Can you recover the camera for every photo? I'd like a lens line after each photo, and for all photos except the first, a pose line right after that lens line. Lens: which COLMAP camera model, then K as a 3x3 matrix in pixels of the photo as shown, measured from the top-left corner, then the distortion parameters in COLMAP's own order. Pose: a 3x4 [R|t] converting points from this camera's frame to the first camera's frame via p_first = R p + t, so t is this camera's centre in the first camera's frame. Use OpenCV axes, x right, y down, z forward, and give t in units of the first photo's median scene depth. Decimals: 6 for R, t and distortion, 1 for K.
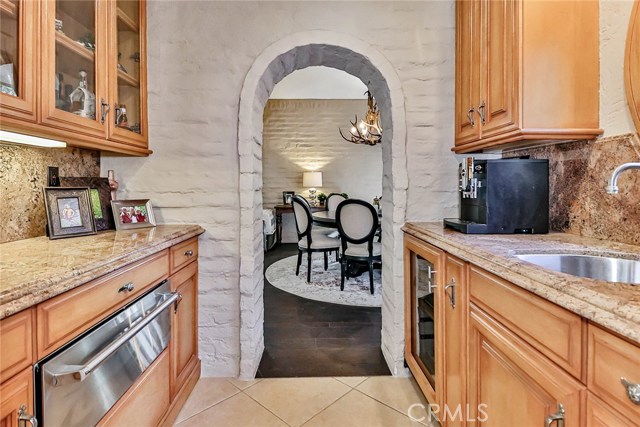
lens RADIAL K [[342.6, 0, 319.3], [0, 342.6, 191.0], [0, 0, 1]] dist [-0.004953, -0.001033]
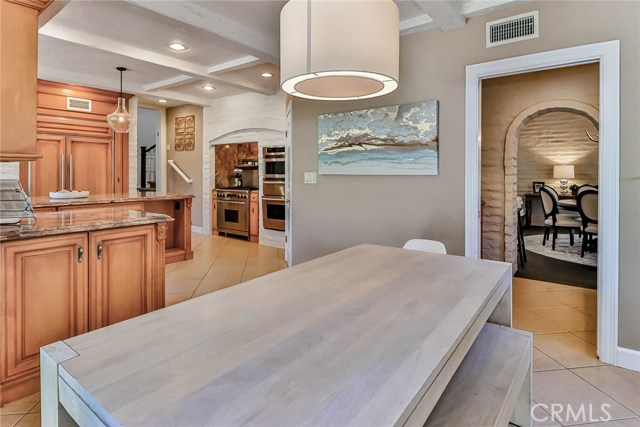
lens RADIAL K [[342.6, 0, 318.4], [0, 342.6, 177.8], [0, 0, 1]] dist [-0.004953, -0.001033]
pose [[0.783056, 0.009466, -0.621879, 0.067461], [-0.009419, 0.999950, 0.003361, -0.013921], [0.621880, 0.003226, 0.783106, -0.536395]]
